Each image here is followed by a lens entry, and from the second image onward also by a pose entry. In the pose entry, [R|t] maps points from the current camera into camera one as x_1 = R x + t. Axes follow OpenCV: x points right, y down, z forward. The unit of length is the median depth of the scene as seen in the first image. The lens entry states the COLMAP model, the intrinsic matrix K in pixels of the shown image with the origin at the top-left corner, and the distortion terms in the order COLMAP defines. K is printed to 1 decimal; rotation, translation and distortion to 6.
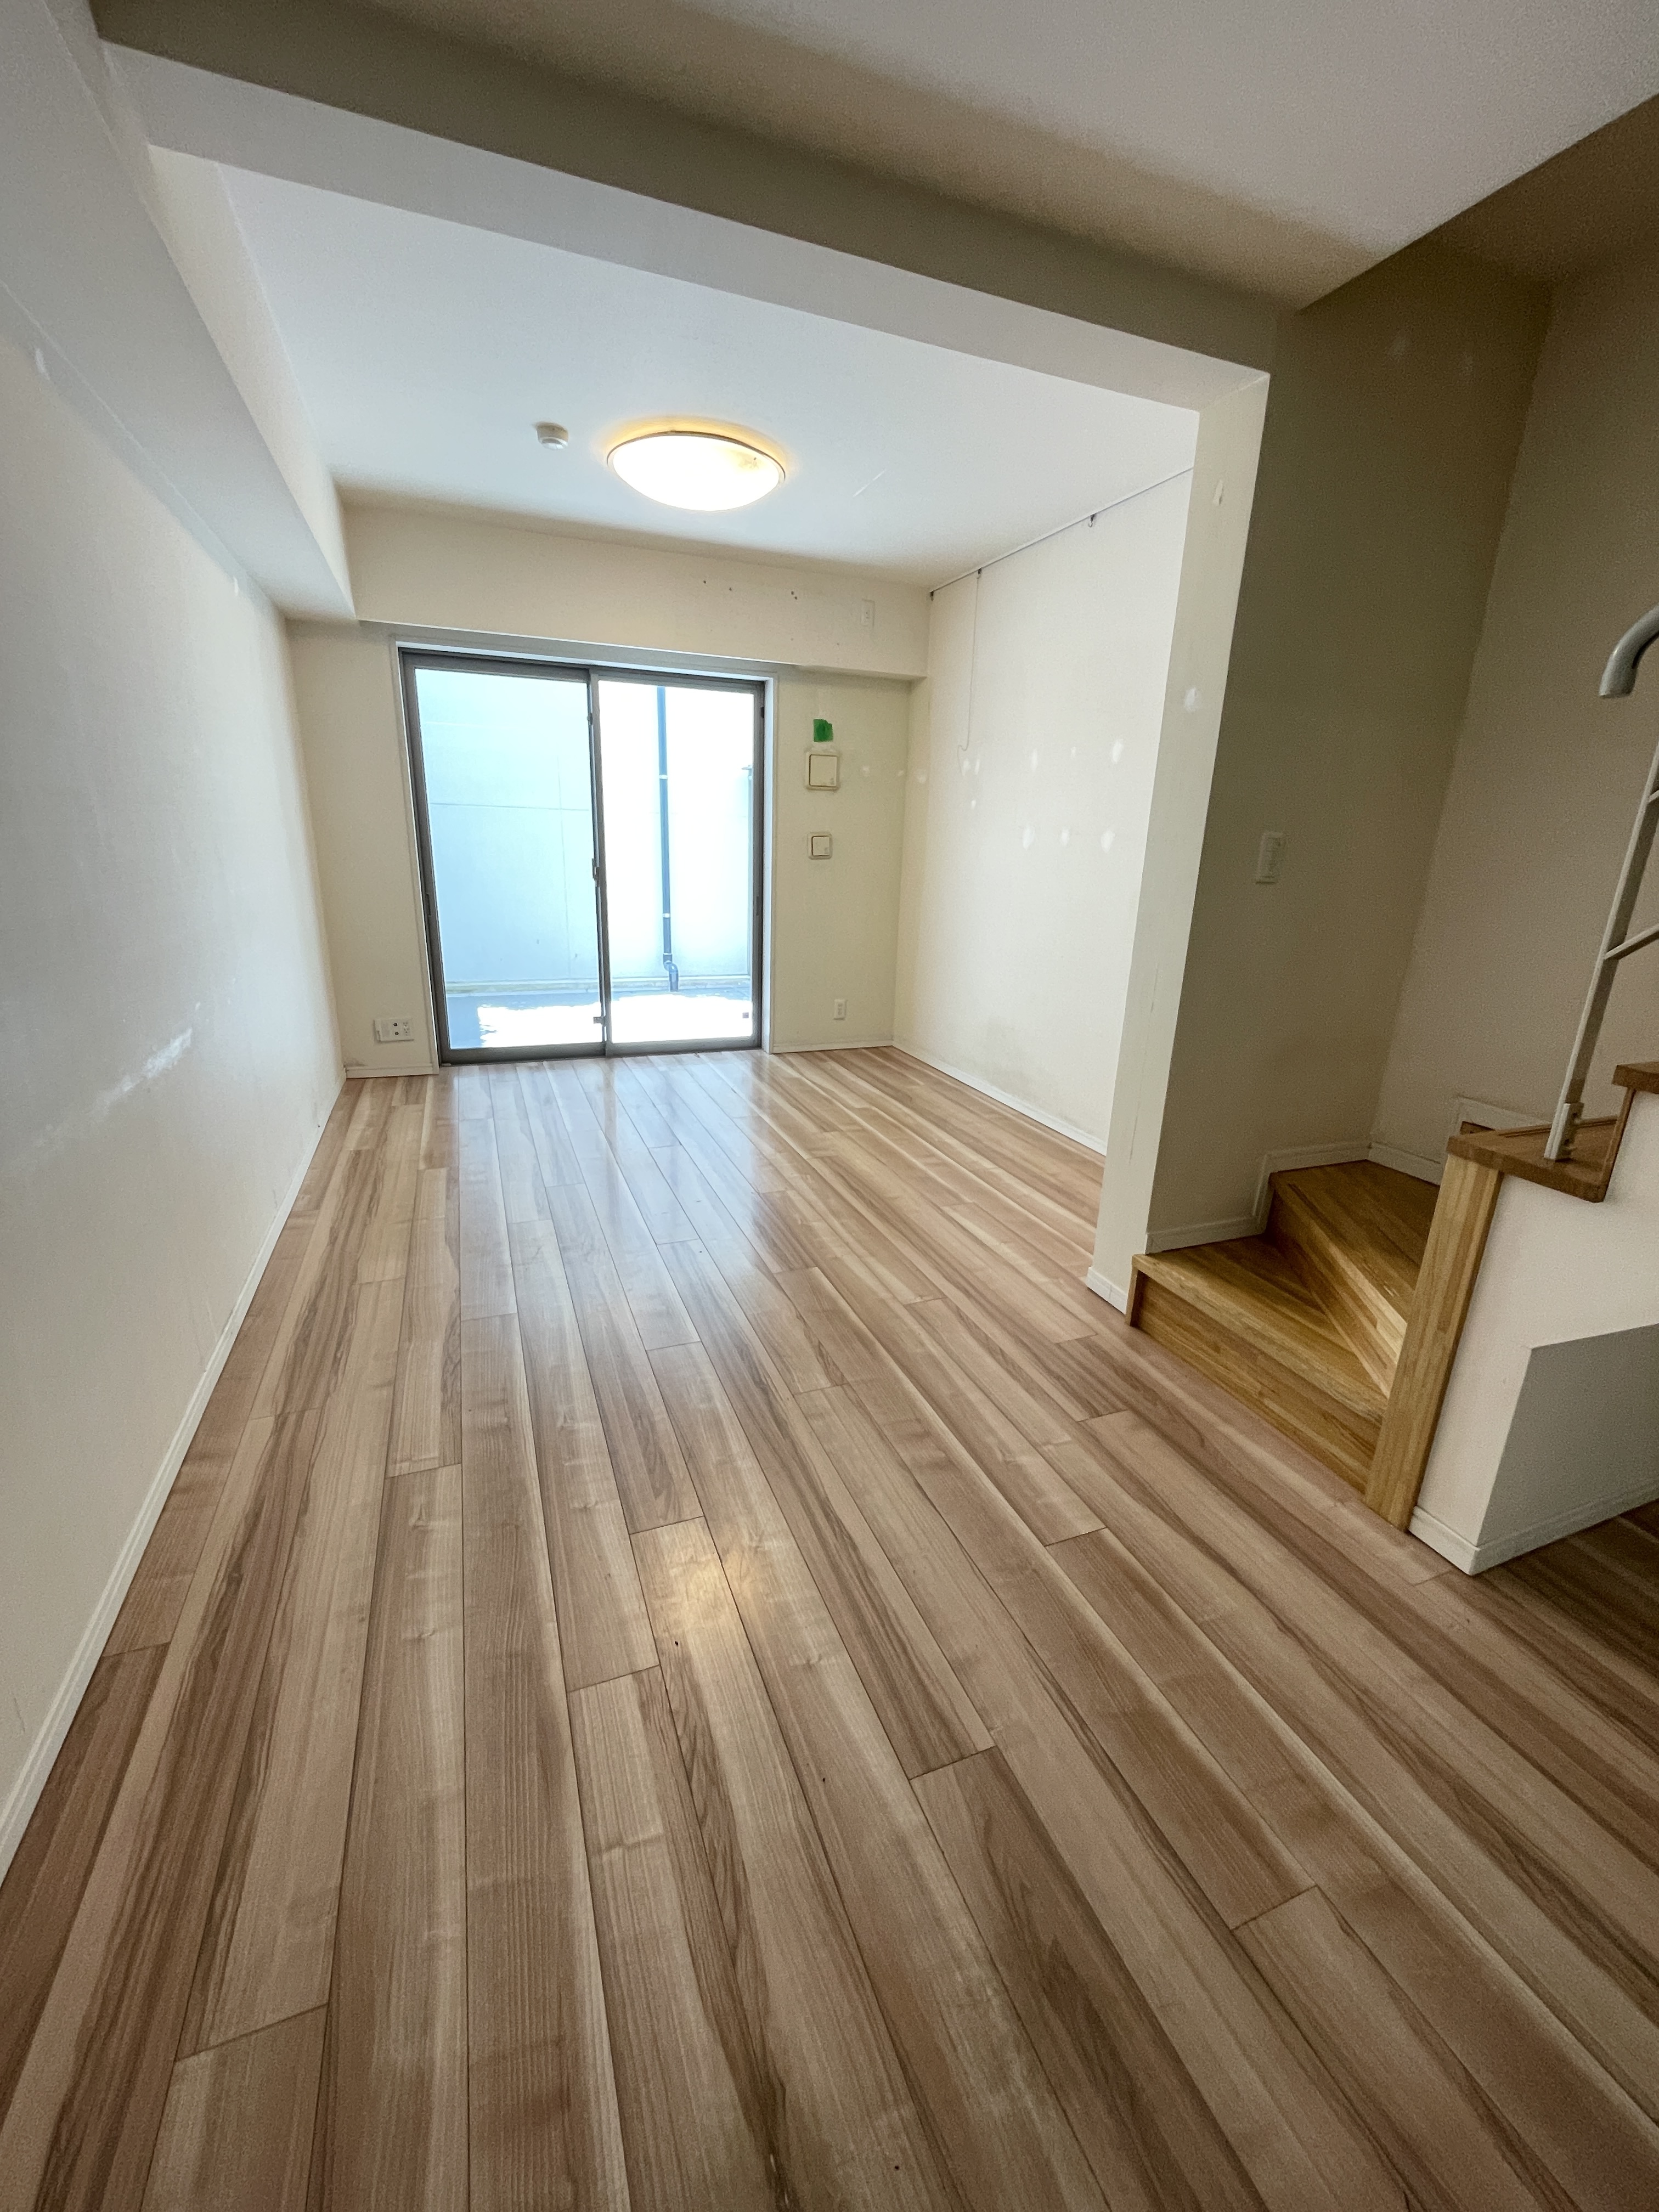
lens RADIAL K [[913.8, 0, 841.2], [0, 913.8, 1106.0], [0, 0, 1]] dist [-0.002119, -0.001158]
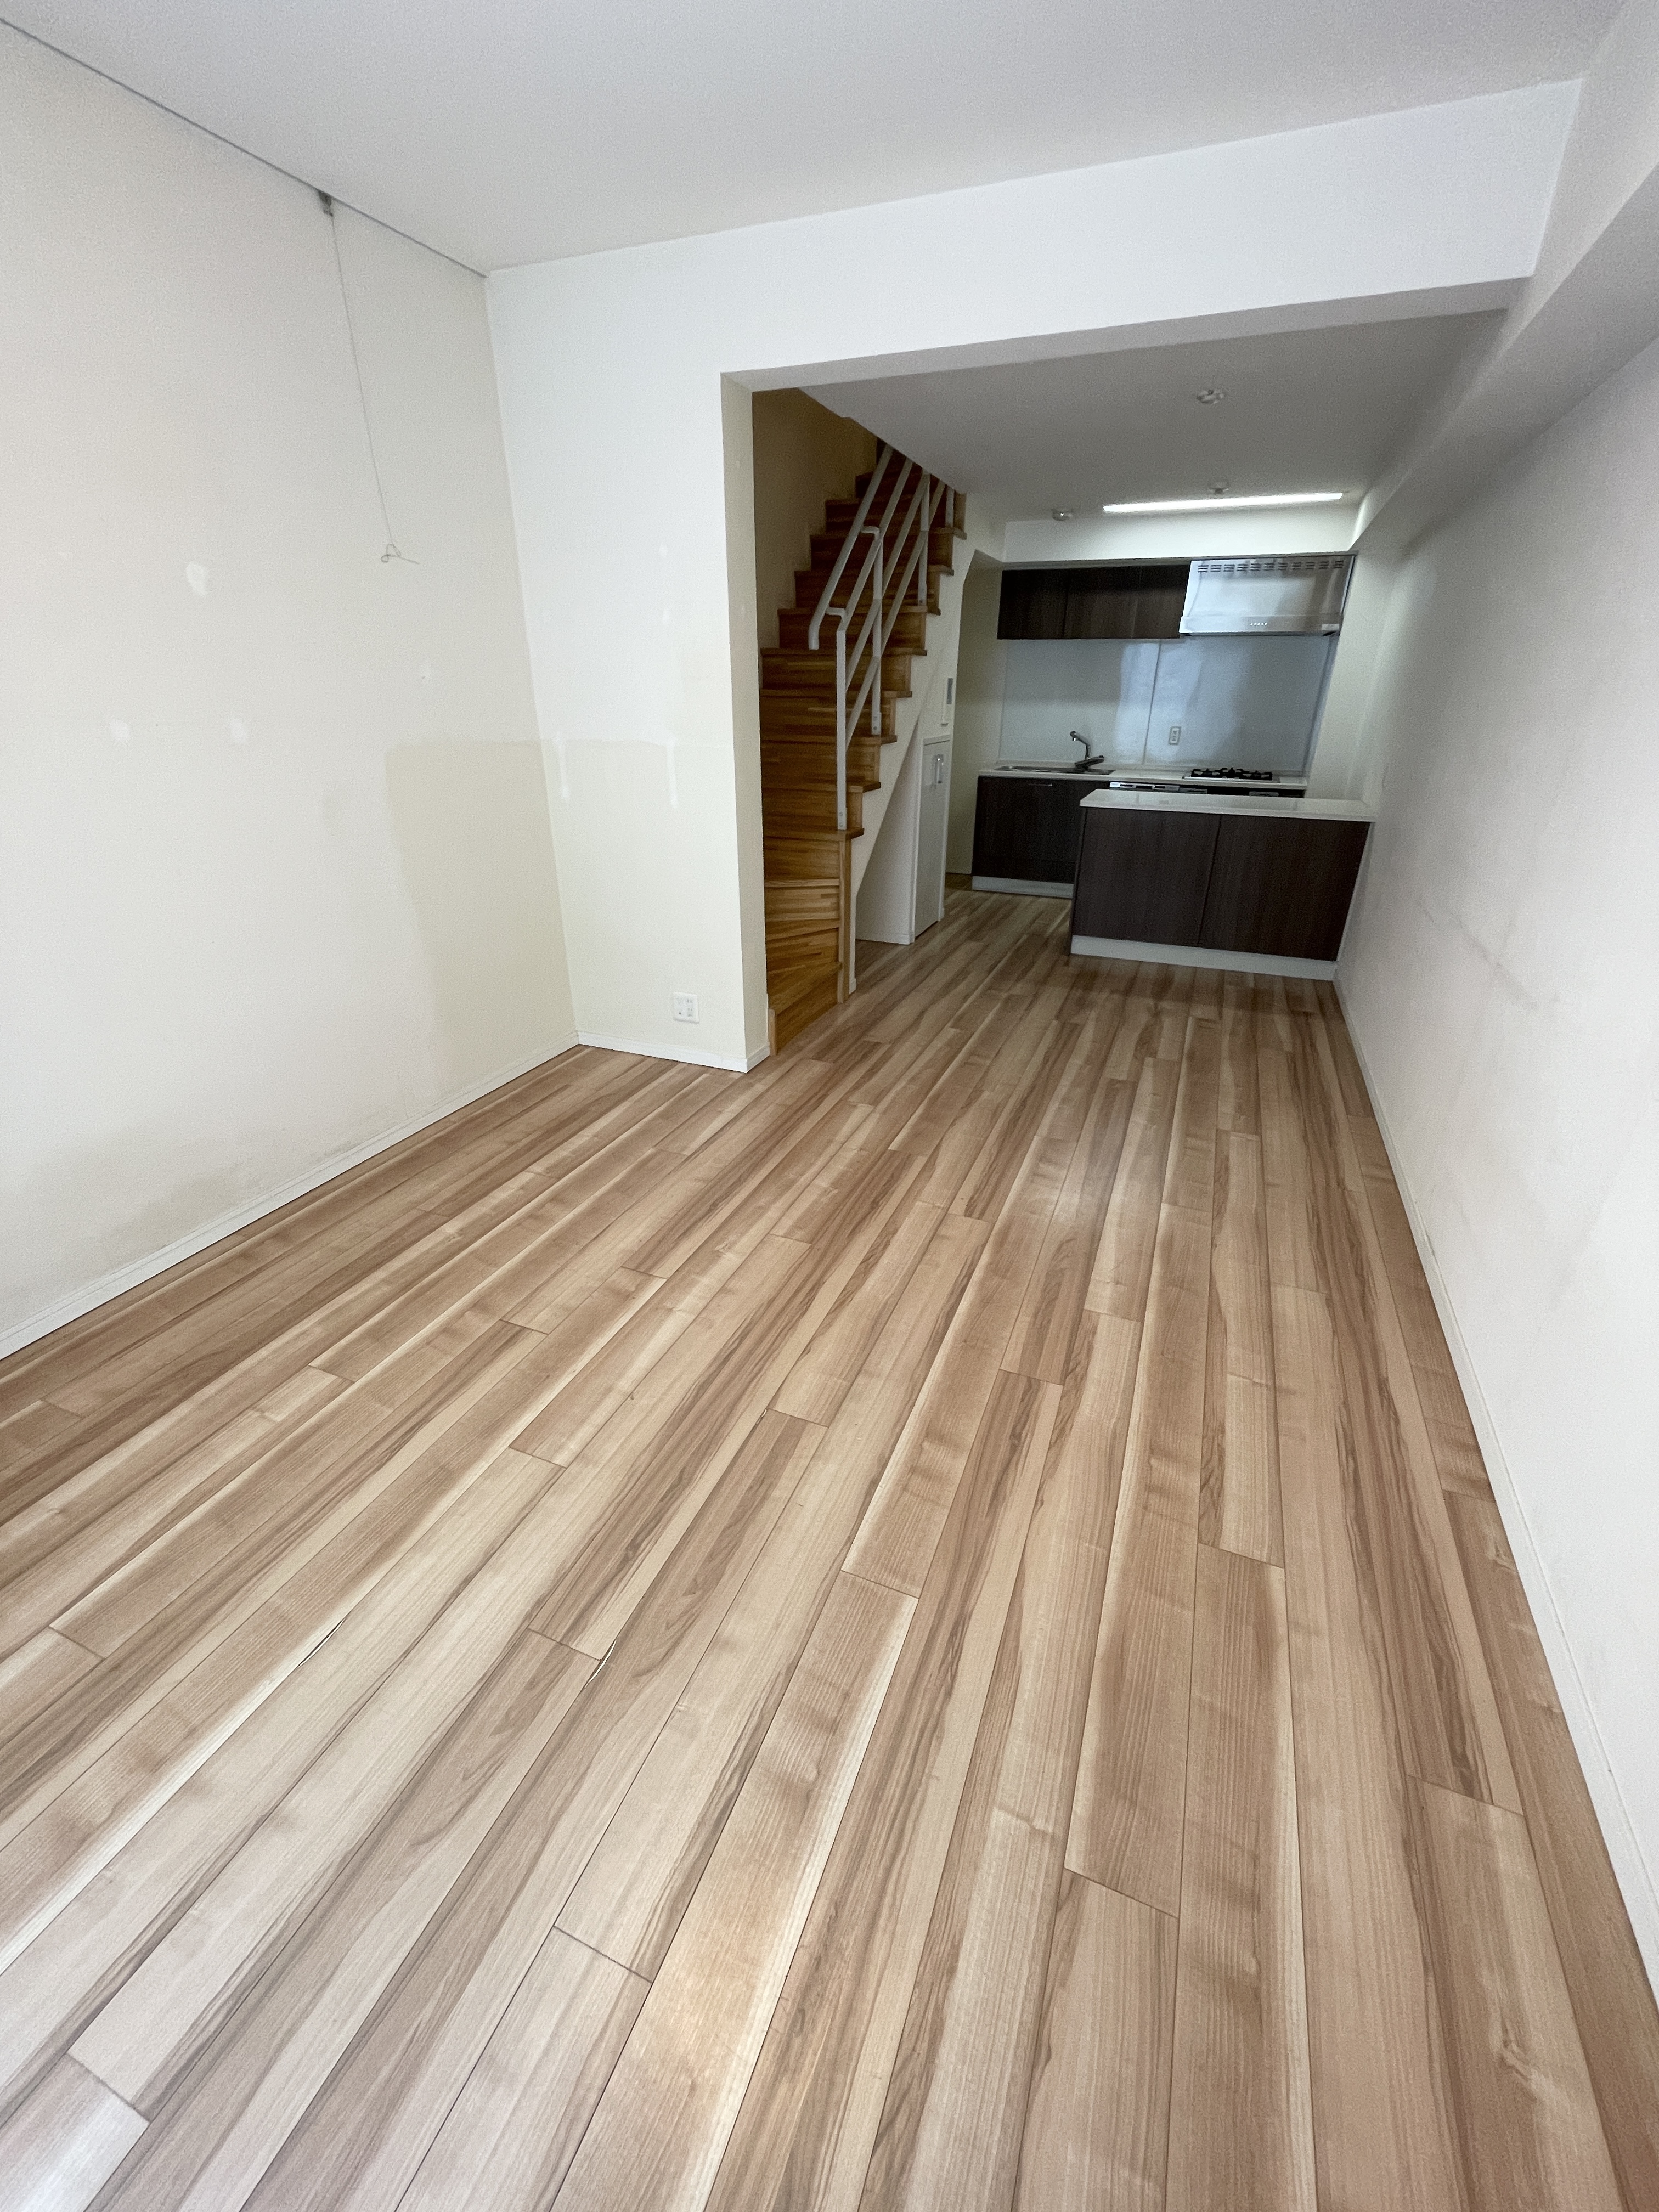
lens RADIAL K [[913.8, 0, 797.6], [0, 913.8, 1126.4], [0, 0, 1]] dist [-0.002119, -0.001158]
pose [[-0.703162, -0.344929, 0.621762, -0.688736], [0.174649, 0.763876, 0.621282, -0.601497], [-0.689247, 0.545452, -0.476887, 1.750378]]
